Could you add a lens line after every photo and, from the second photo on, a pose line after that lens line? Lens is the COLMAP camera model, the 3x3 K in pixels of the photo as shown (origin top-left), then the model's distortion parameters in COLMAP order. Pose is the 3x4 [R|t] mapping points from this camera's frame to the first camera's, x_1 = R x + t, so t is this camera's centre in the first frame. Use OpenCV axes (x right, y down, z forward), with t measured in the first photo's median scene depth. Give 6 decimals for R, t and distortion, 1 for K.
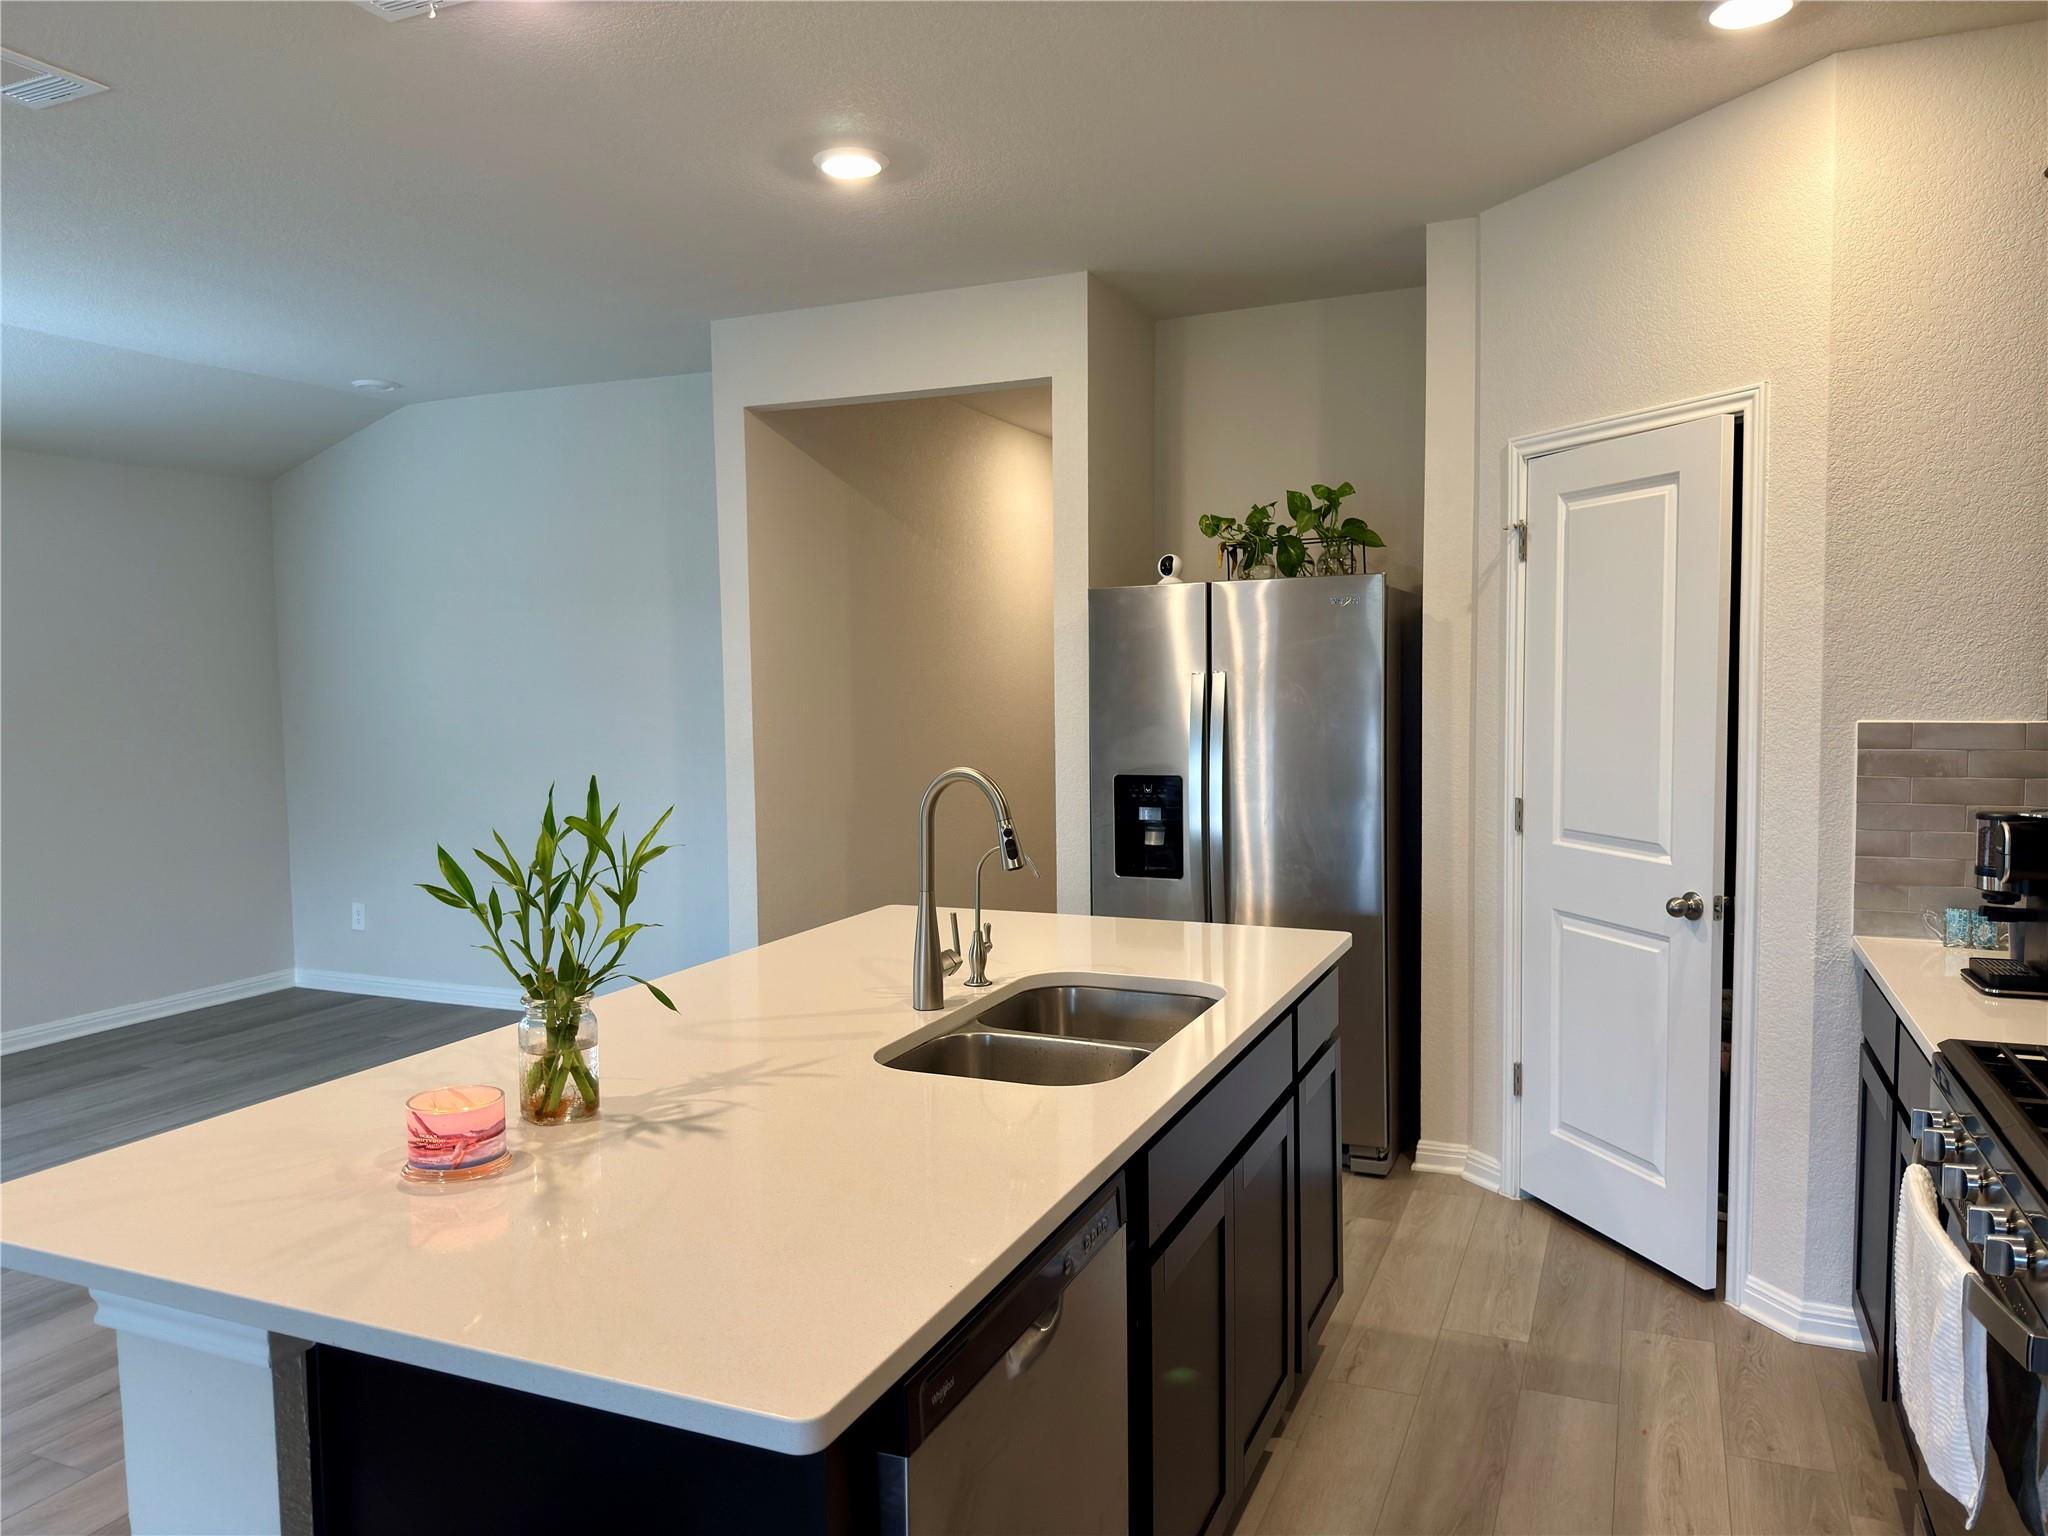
lens RADIAL K [[1452.2, 0, 1024.7], [0, 1452.2, 770.8], [0, 0, 1]] dist [0.000774, -0.009824]
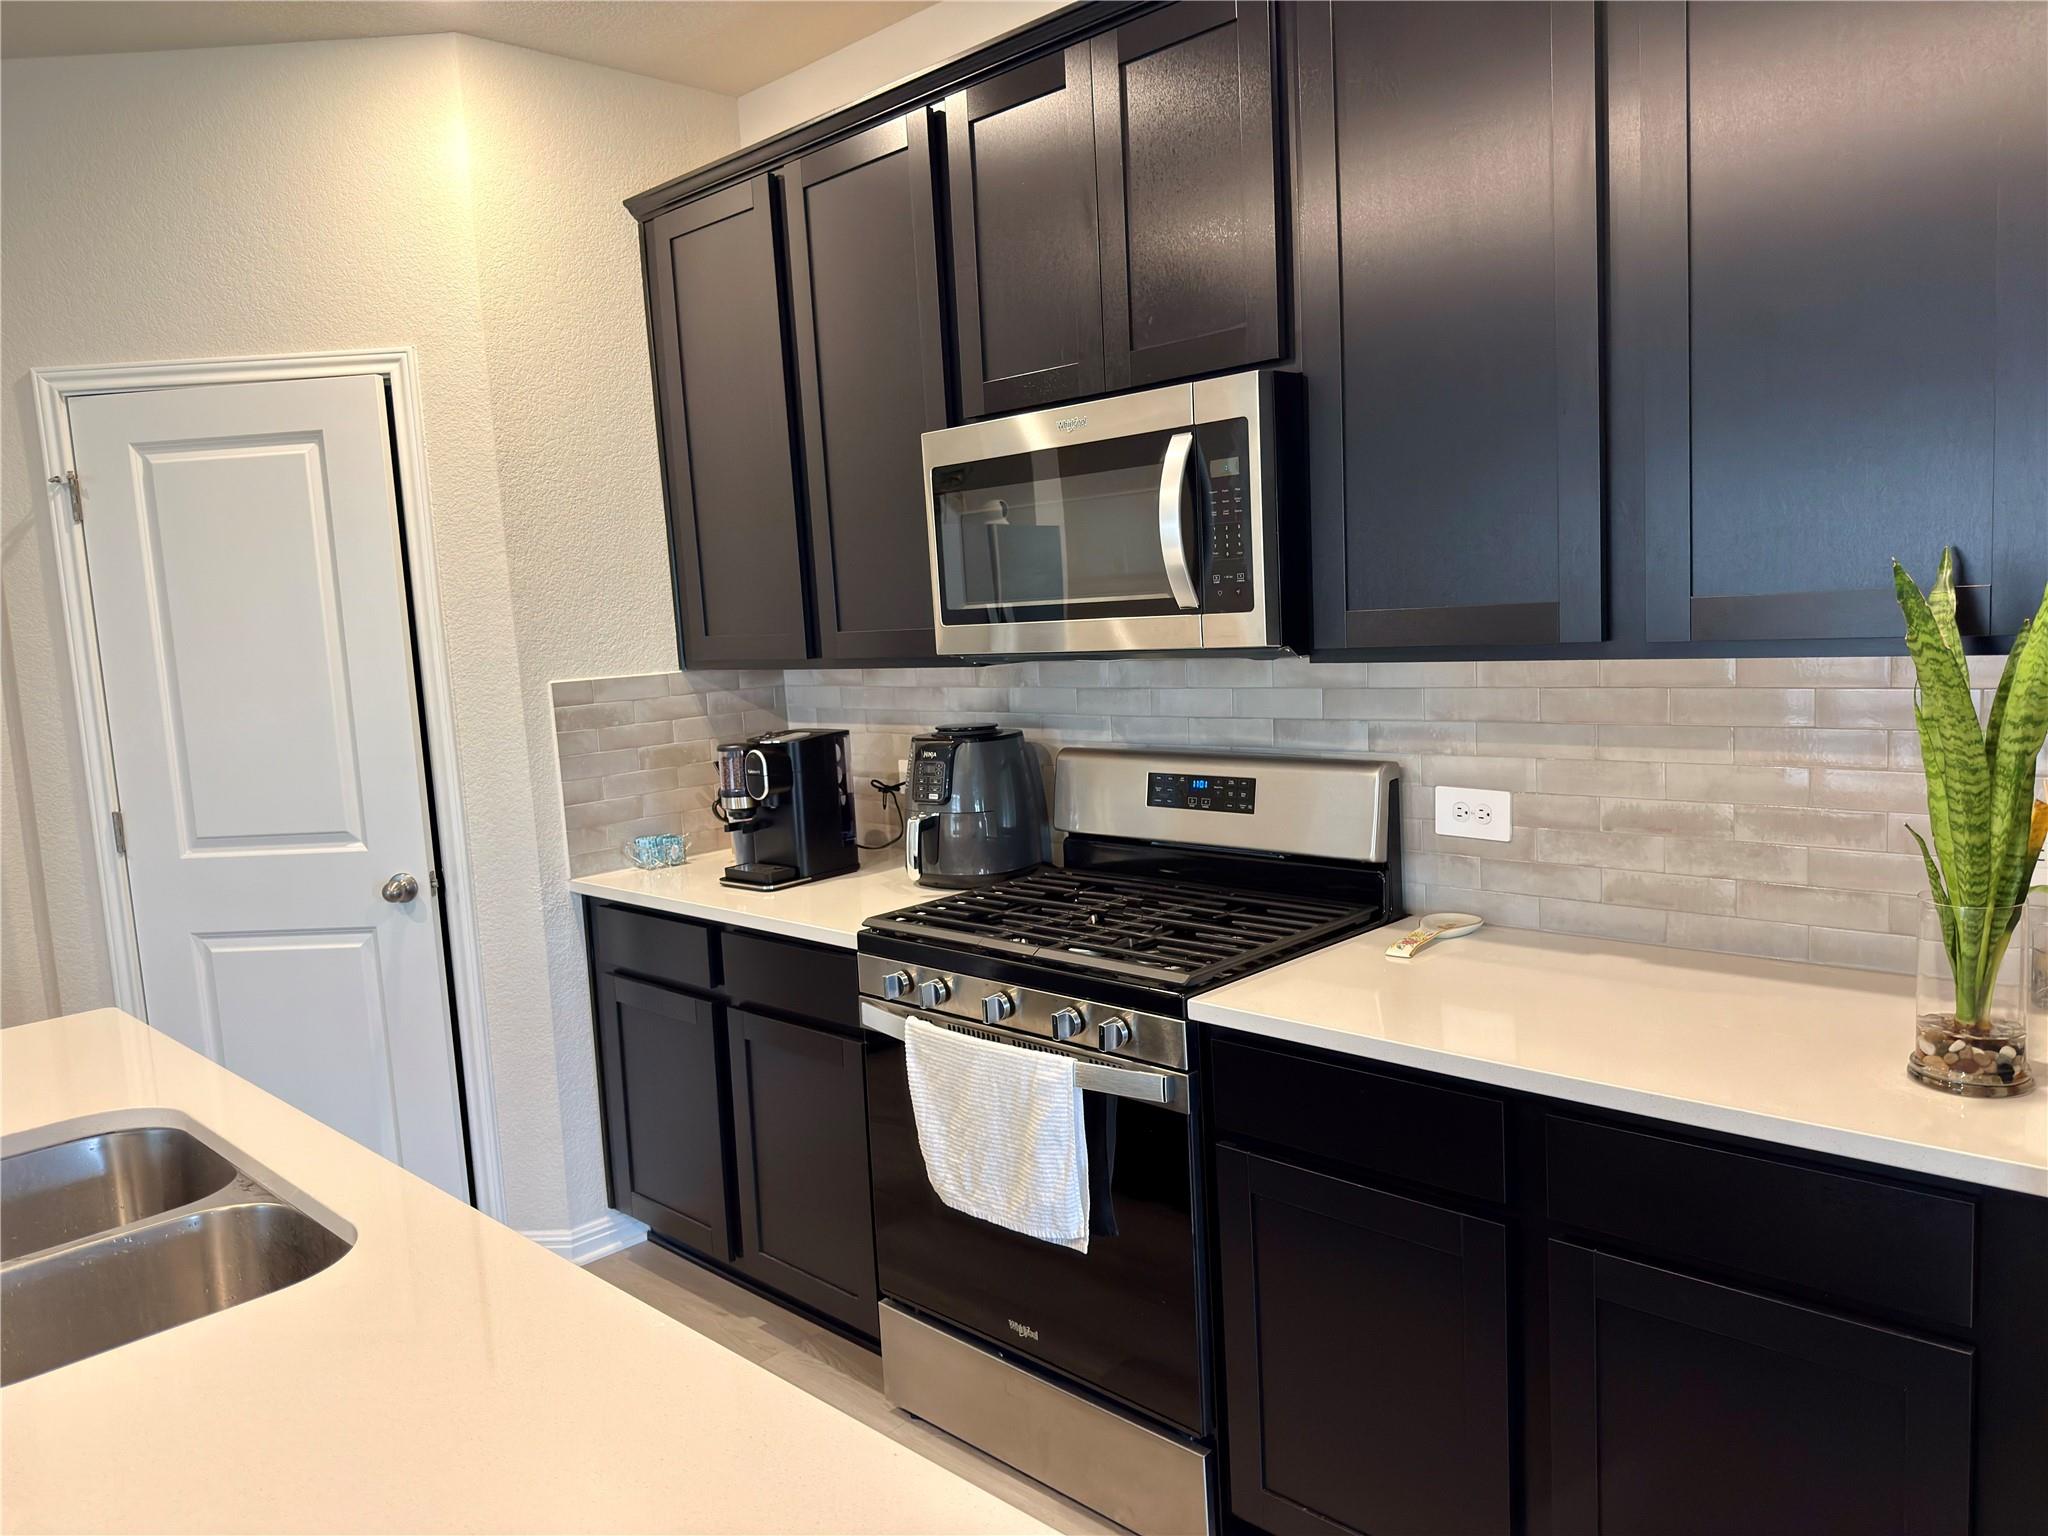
lens RADIAL K [[1452.2, 0, 1023.6], [0, 1452.2, 772.4], [0, 0, 1]] dist [0.000774, -0.009824]
pose [[0.357528, -0.115745, 0.926702, -0.285139], [0.113727, 0.990301, 0.079811, -0.012906], [-0.926952, 0.076856, 0.367224, 0.270574]]
